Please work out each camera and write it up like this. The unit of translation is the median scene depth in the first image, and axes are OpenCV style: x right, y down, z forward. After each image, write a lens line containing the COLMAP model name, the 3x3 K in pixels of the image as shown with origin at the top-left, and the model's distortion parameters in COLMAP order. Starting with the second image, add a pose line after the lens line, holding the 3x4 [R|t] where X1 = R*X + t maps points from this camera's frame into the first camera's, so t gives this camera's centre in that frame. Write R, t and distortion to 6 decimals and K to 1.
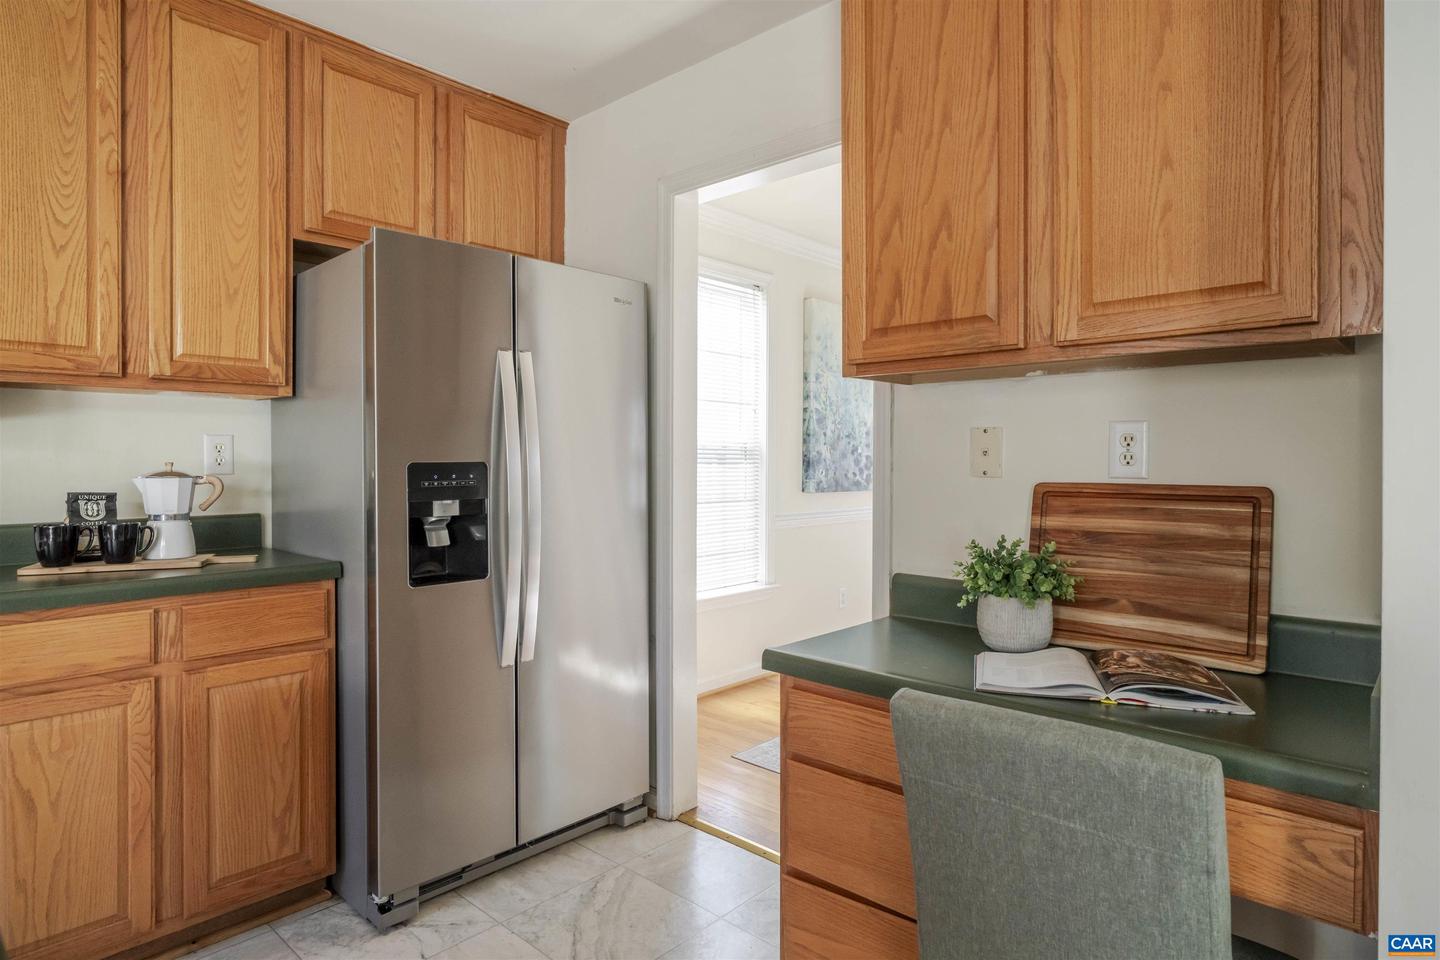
lens RADIAL K [[793.2, 0, 714.5], [0, 793.2, 465.0], [0, 0, 1]] dist [0.003132, -0.001775]
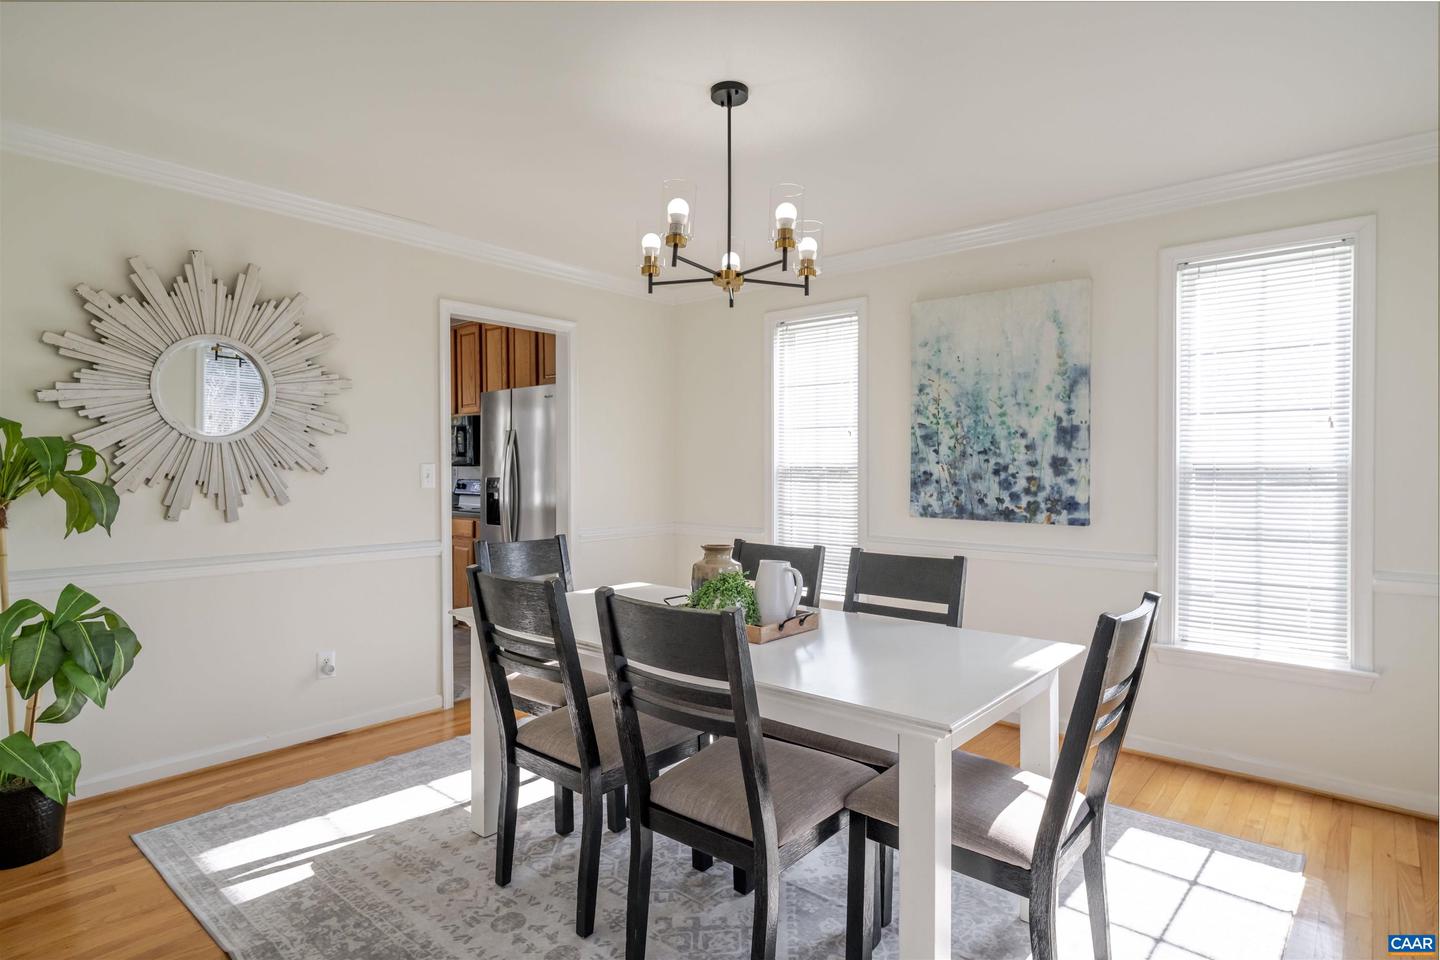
lens RADIAL K [[793.2, 0, 719.2], [0, 793.2, 475.2], [0, 0, 1]] dist [0.003132, -0.001775]
pose [[0.037831, 0.012190, -0.999210, 0.965470], [-0.007765, 0.999899, 0.011905, -0.020485], [0.999254, 0.007309, 0.037922, 0.699891]]
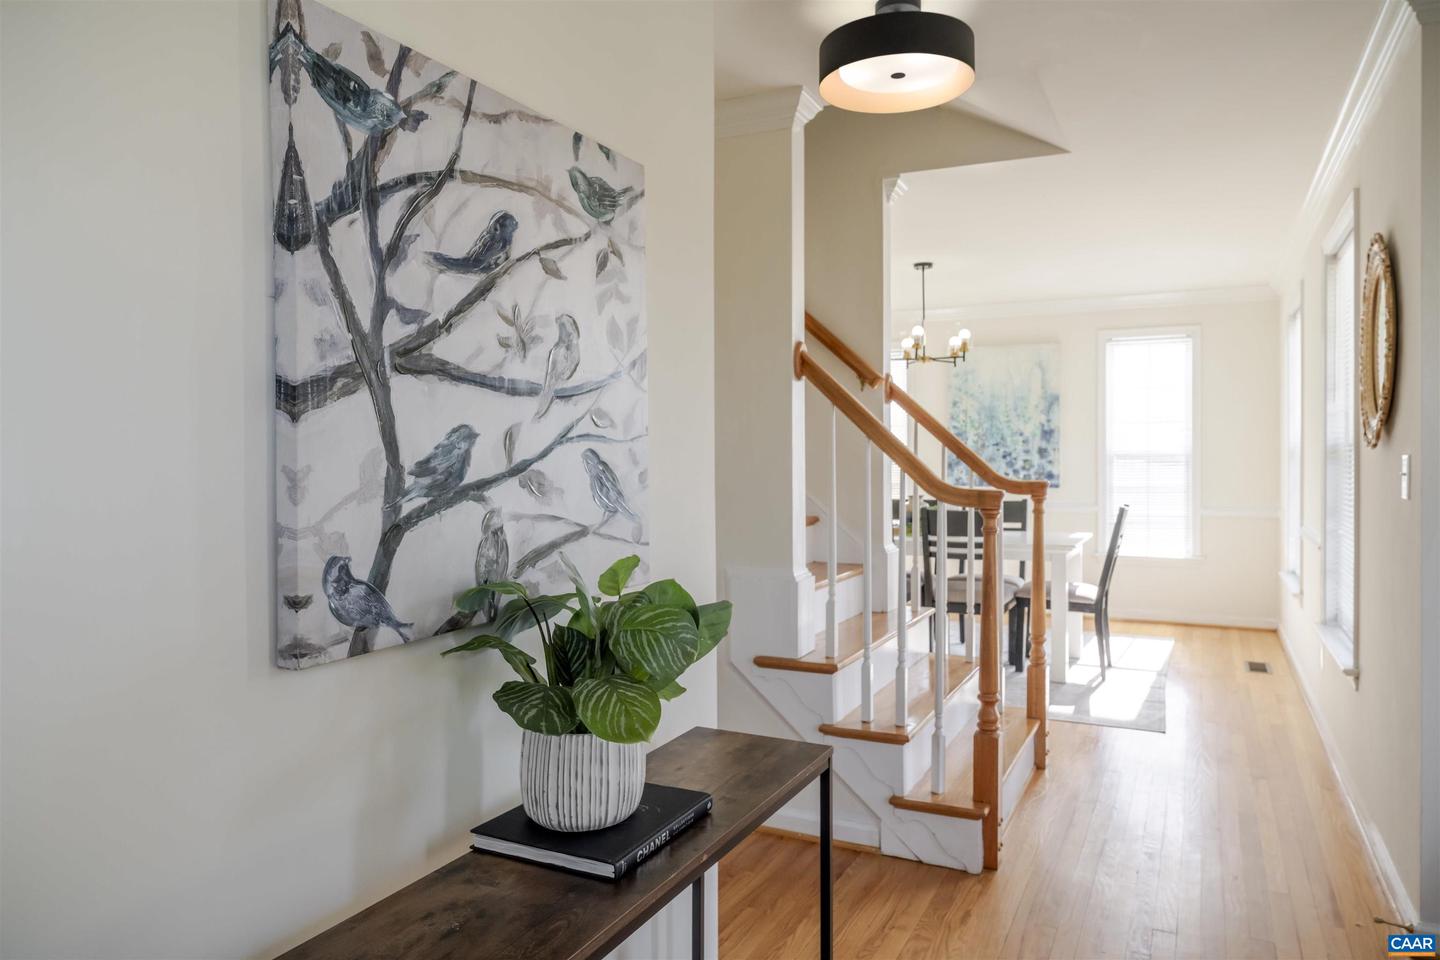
lens RADIAL K [[995.8, 0, 719.4], [0, 995.8, 472.3], [0, 0, 1]] dist [-0.012660, -0.001054]
pose [[0.286876, 0.016537, -0.957825, 1.608943], [-0.005557, 0.999863, 0.015599, -0.013645], [0.957952, 0.000847, 0.286929, 0.091530]]
